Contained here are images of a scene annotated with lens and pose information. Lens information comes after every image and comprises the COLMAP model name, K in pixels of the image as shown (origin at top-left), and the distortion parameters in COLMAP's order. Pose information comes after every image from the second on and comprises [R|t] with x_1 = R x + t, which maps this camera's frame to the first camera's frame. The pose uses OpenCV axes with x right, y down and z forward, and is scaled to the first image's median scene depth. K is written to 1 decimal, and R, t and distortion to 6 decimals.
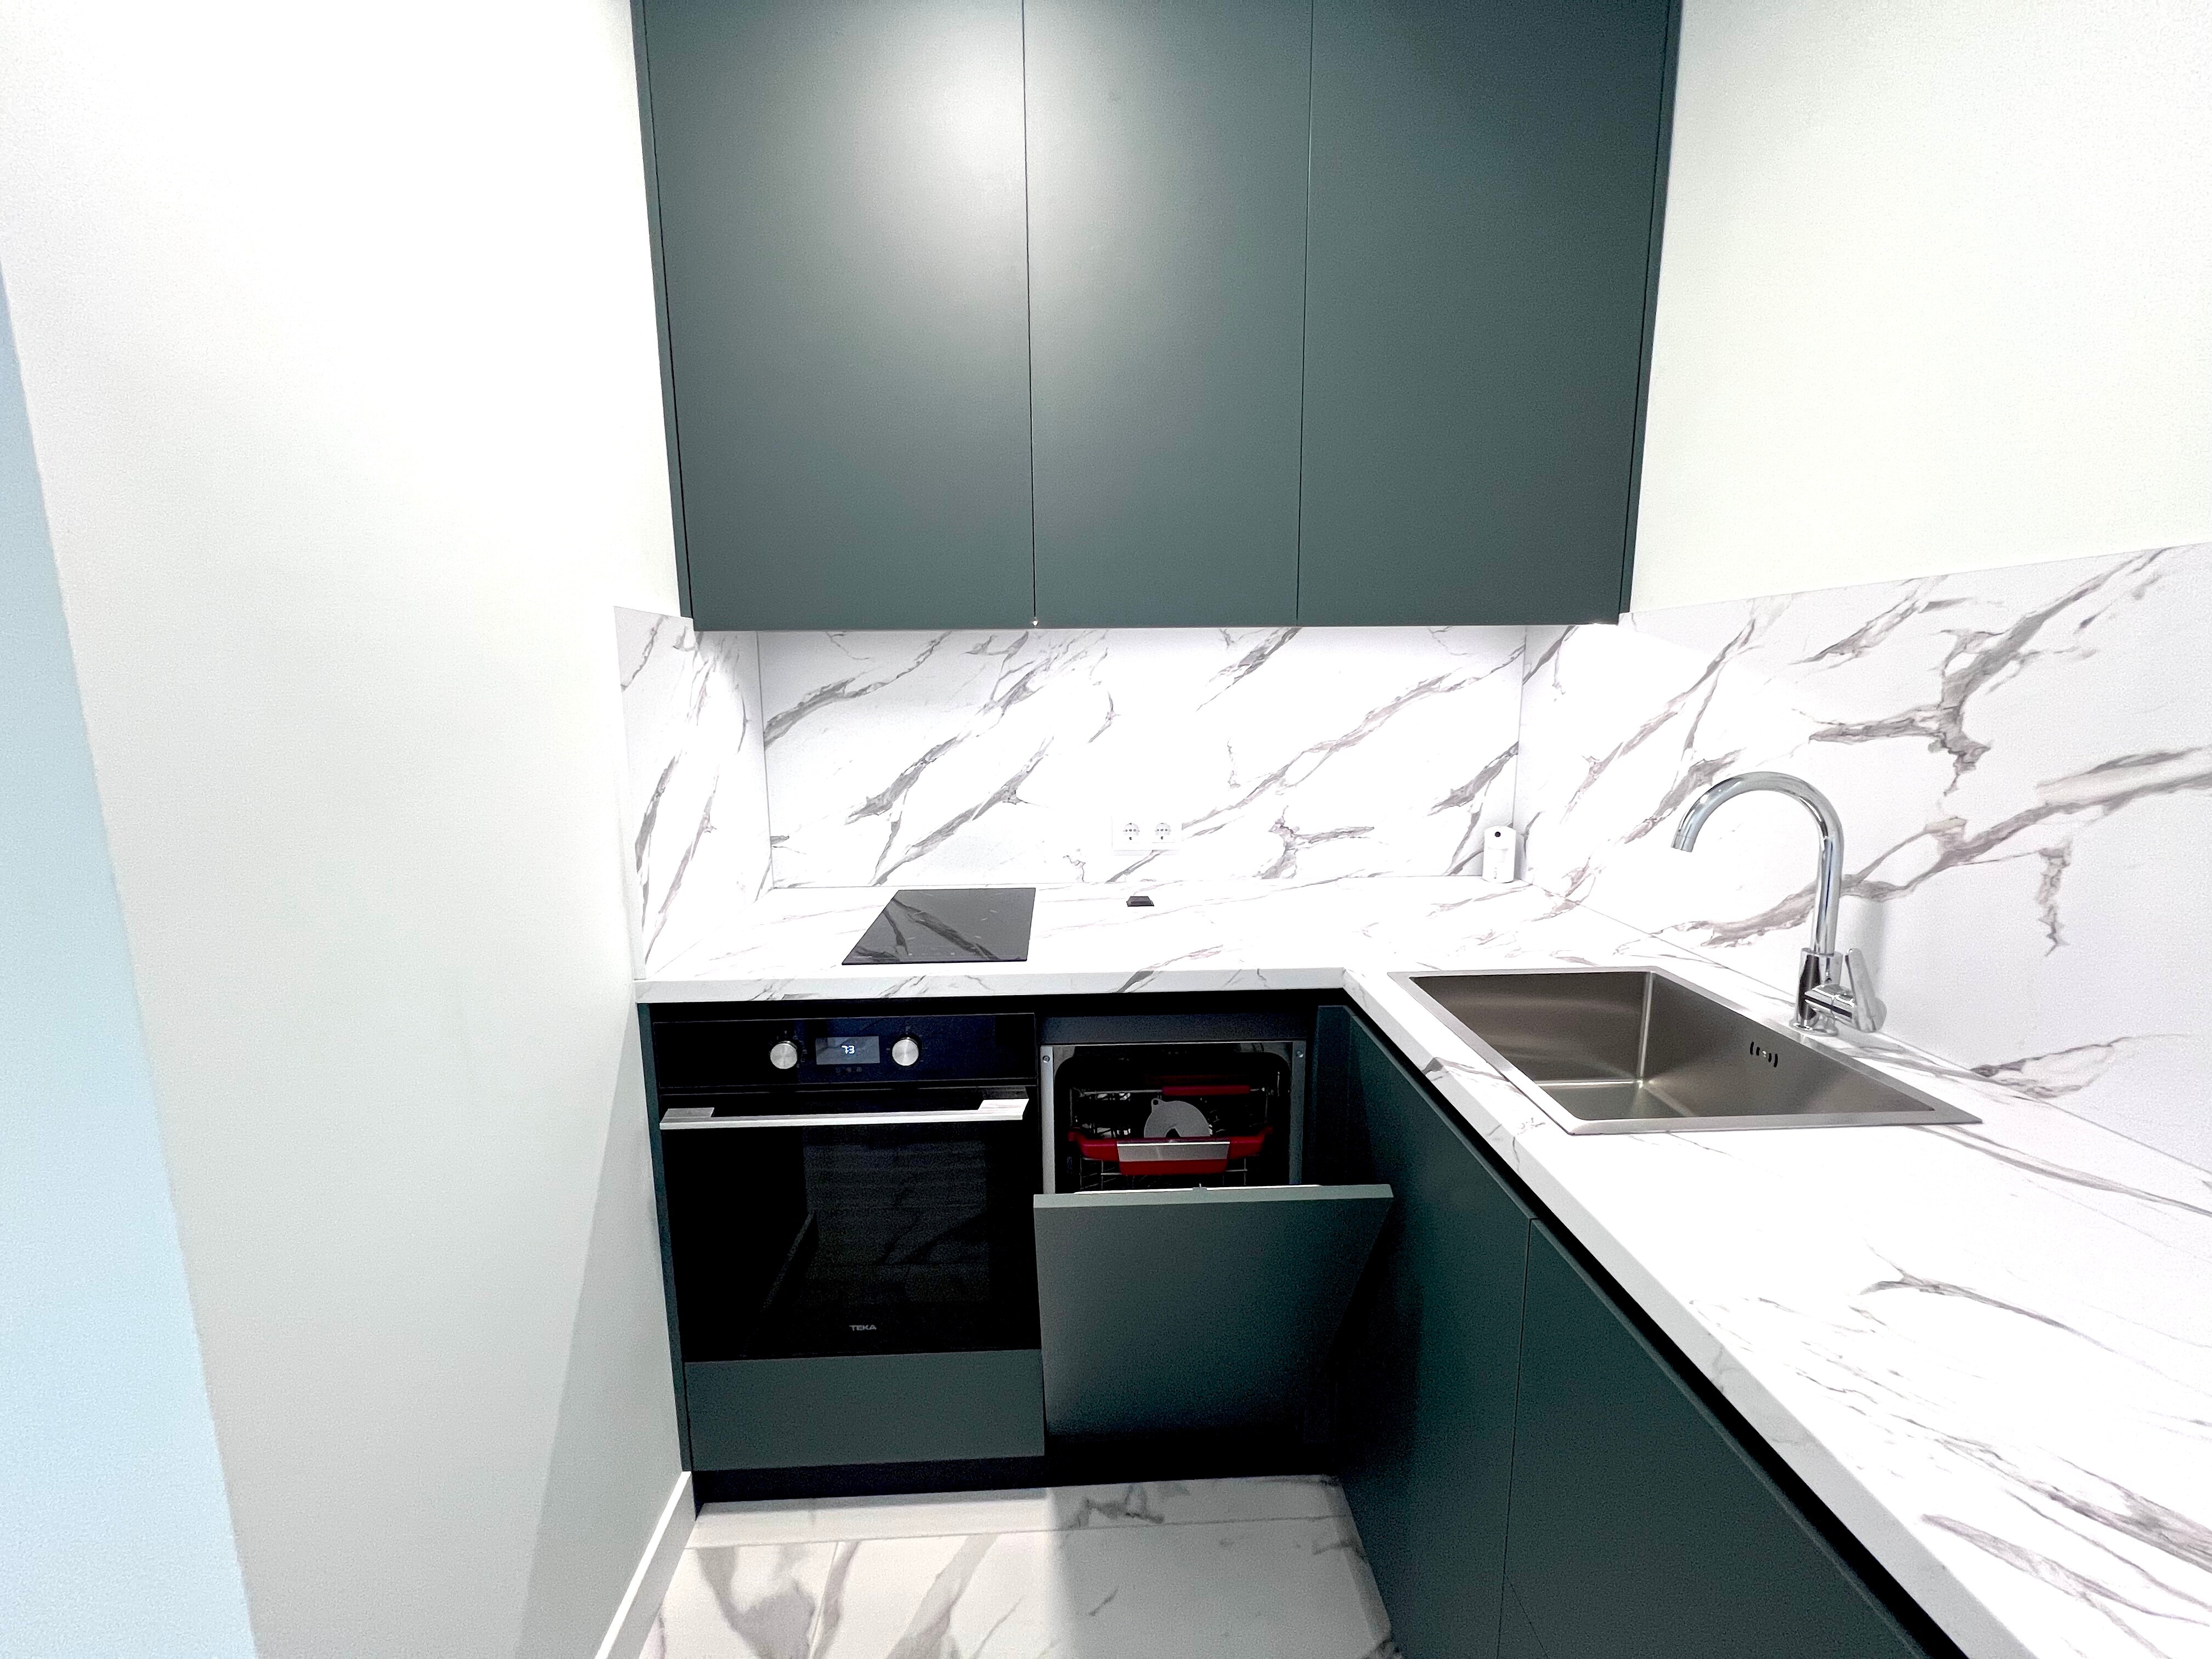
lens RADIAL K [[891.2, 0, 1093.4], [0, 891.2, 833.1], [0, 0, 1]] dist [0.002224, 0.000006]
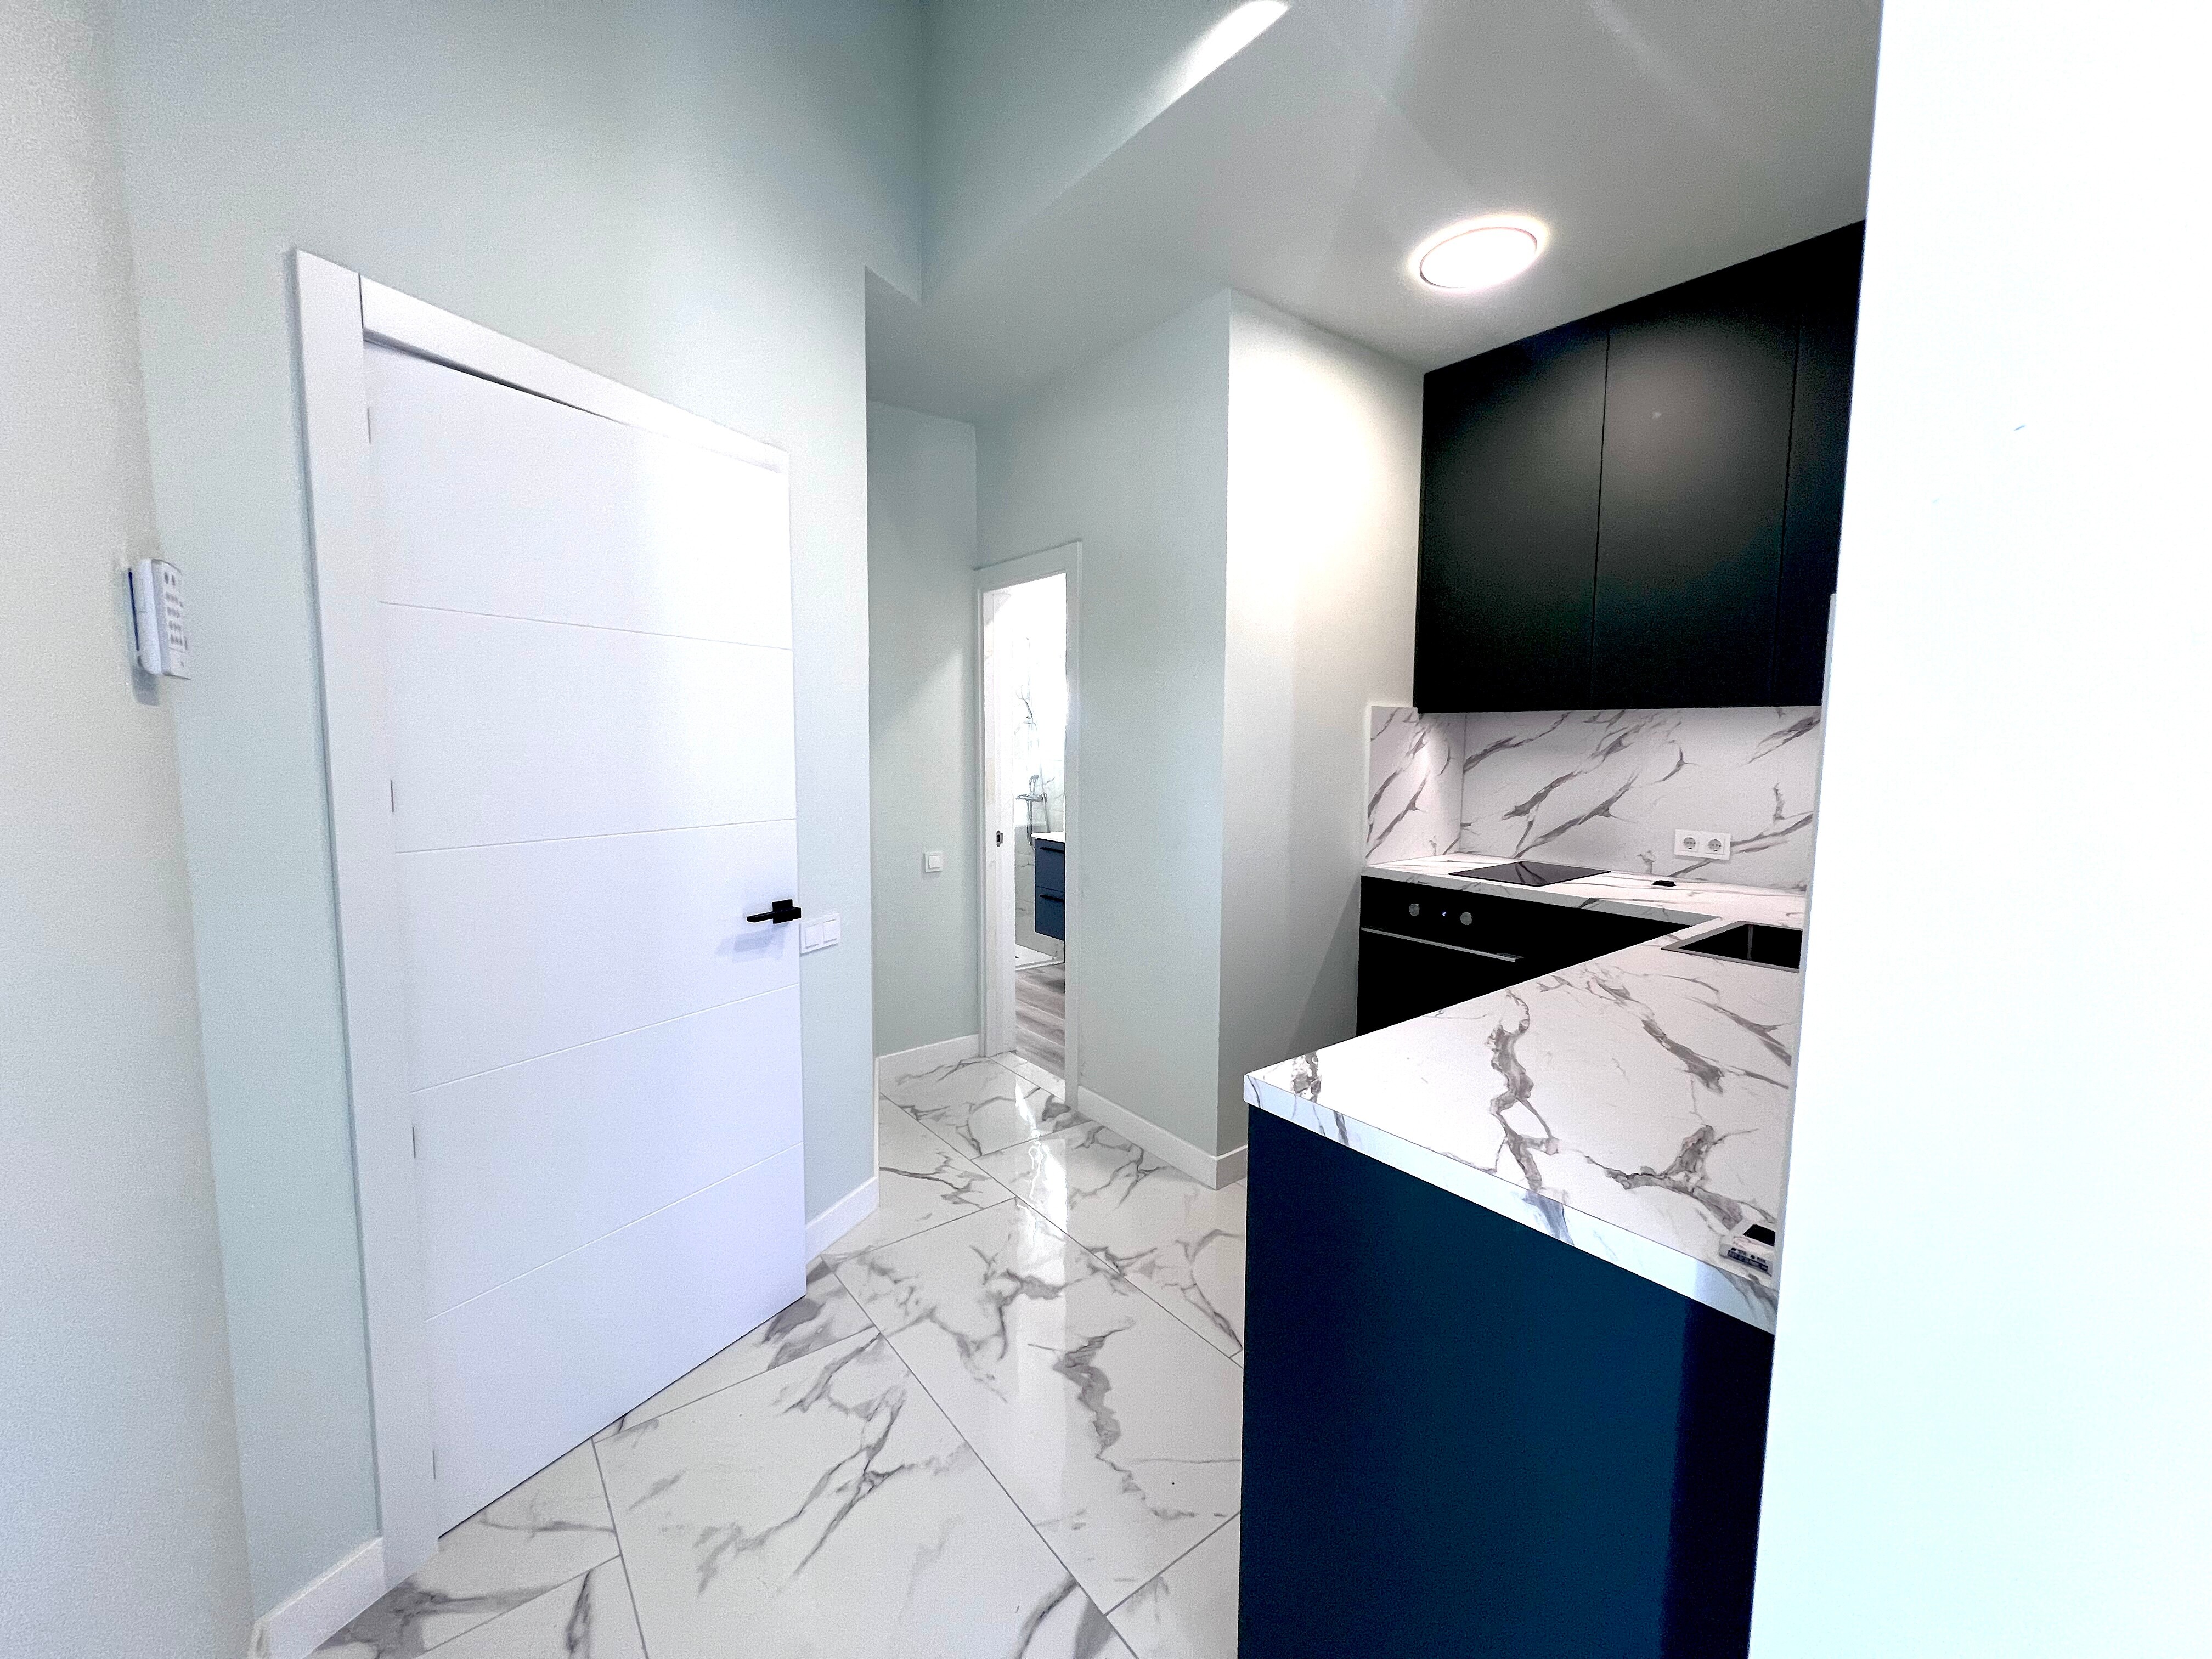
lens RADIAL K [[885.4, 0, 1101.9], [0, 885.4, 823.7], [0, 0, 1]] dist [0.001198, 0.000093]
pose [[0.595823, 0.094885, -0.797491, 0.640396], [-0.144551, 0.989449, 0.009726, 0.093965], [0.790000, 0.109484, 0.603252, -0.656971]]
